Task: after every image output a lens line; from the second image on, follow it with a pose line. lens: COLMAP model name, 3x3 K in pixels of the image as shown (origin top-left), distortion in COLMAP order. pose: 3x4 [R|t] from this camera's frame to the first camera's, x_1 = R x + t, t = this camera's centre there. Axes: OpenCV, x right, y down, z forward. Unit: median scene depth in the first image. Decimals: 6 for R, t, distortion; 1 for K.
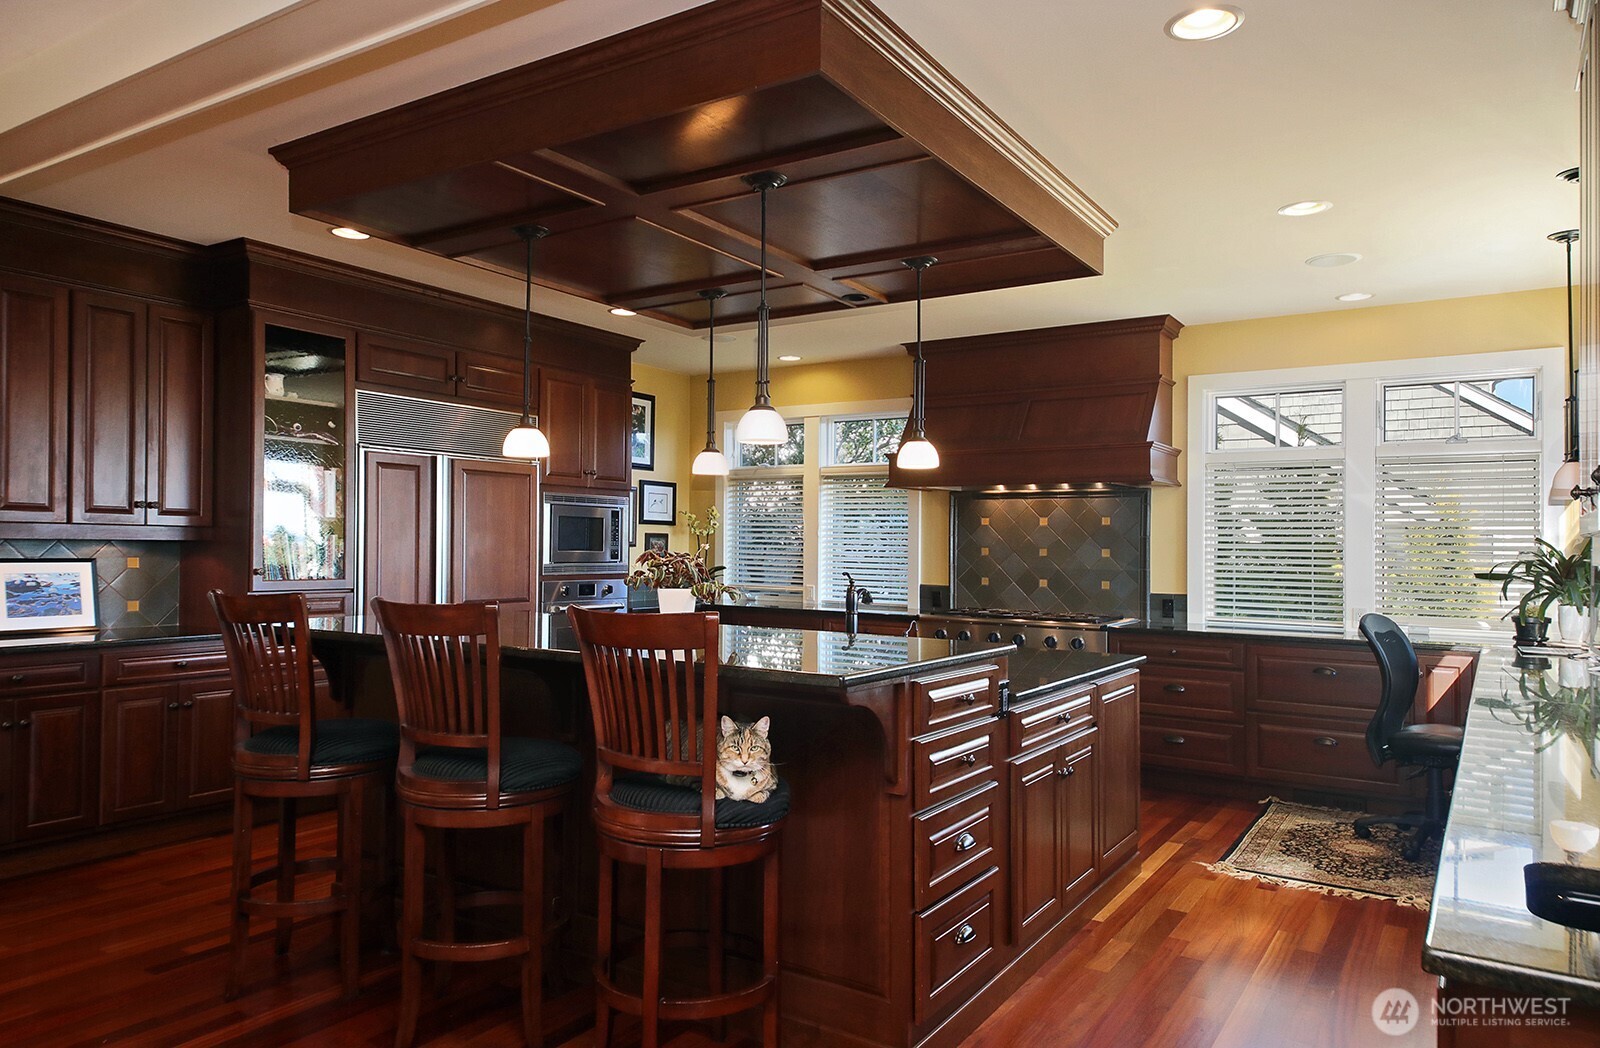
lens RADIAL K [[1100.3, 0, 800.0], [0, 1100.3, 524.0], [0, 0, 1]] dist [-0.000133, -0.000499]
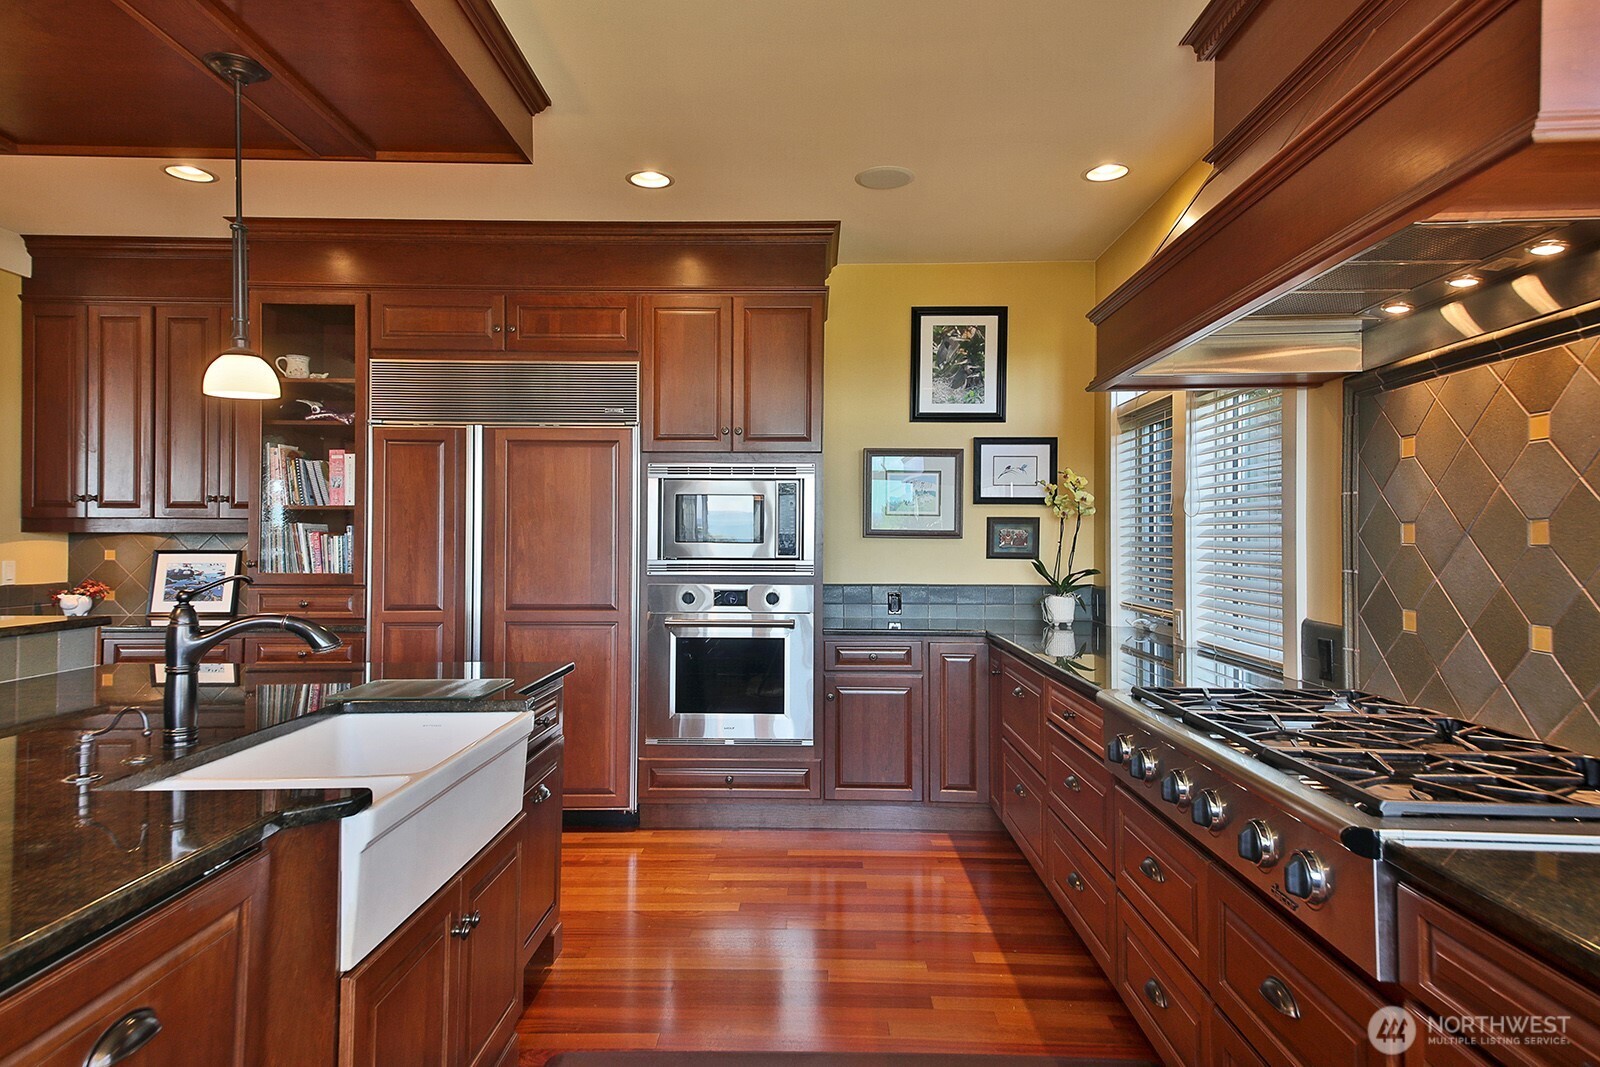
lens RADIAL K [[968.0, 0, 779.2], [0, 968.0, 534.1], [0, 0, 1]] dist [0.038739, -0.001254]
pose [[0.516384, -0.017263, -0.856183, 0.481462], [0.019104, 0.999780, -0.008637, 0.034376], [0.856144, -0.011897, 0.516600, 0.977291]]
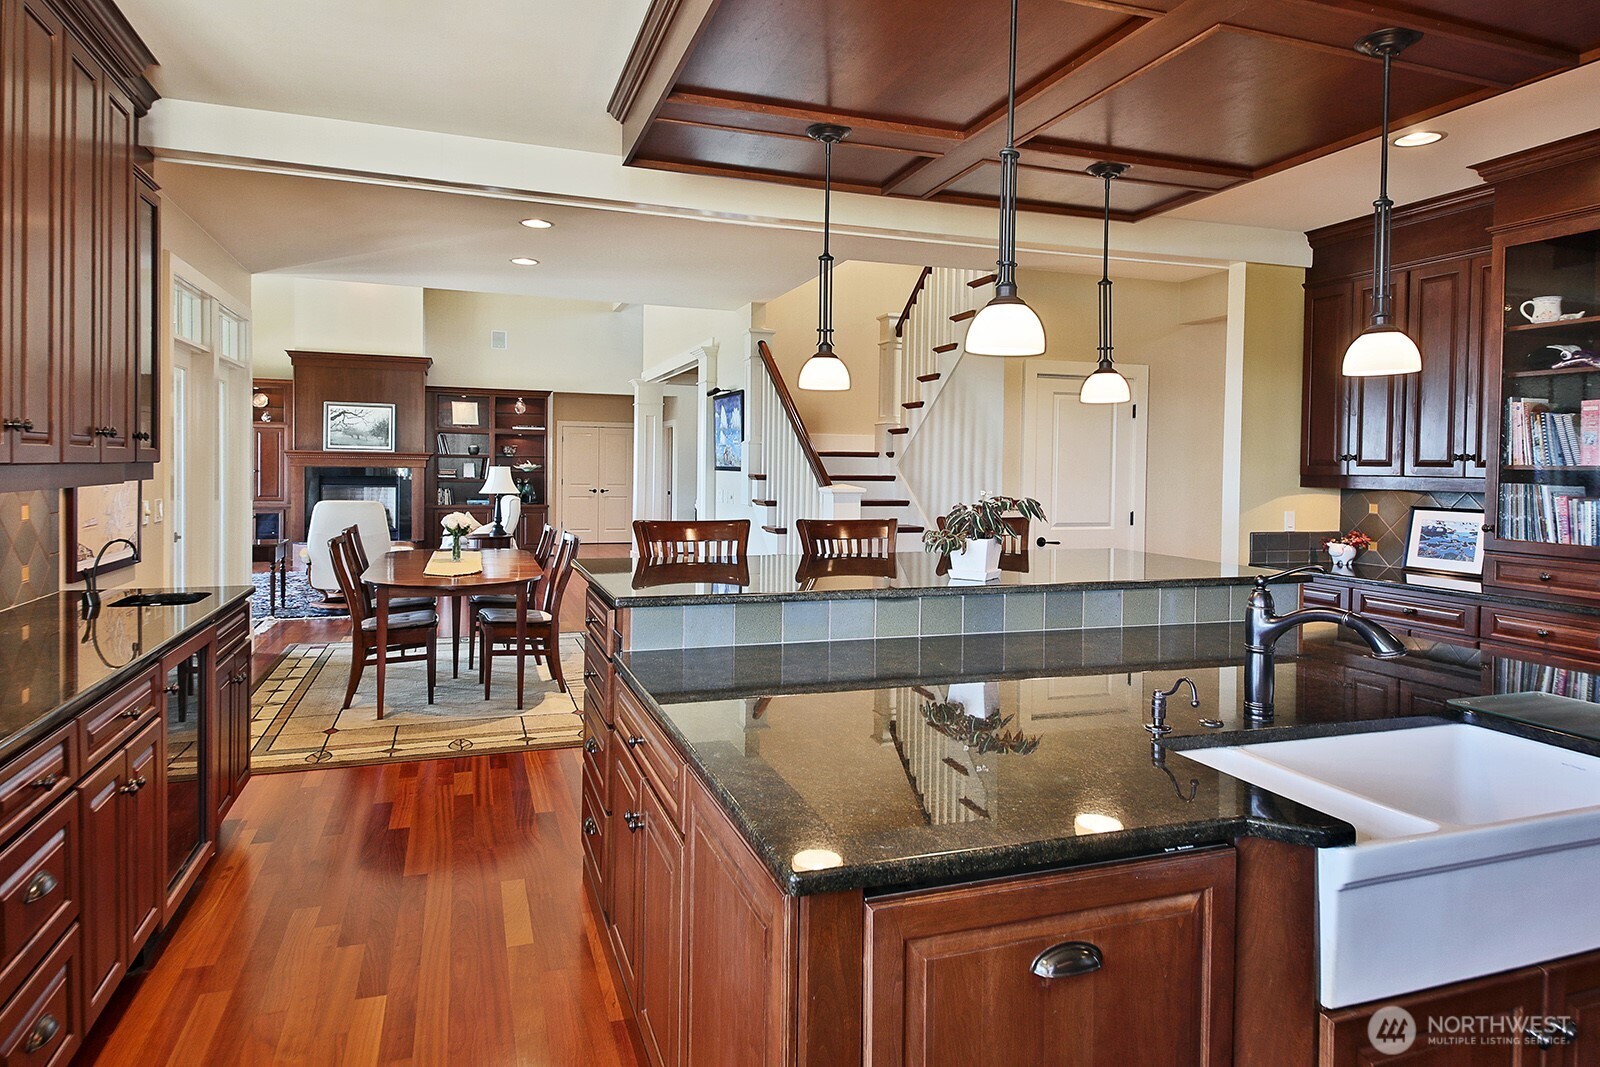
lens RADIAL K [[937.3, 0, 806.1], [0, 937.3, 477.4], [0, 0, 1]] dist [-0.002625, -0.003619]
pose [[-0.626457, -0.011431, -0.779373, 0.459509], [-0.007529, 0.999935, -0.008615, 0.013016], [0.779420, 0.000471, -0.626502, 1.070066]]
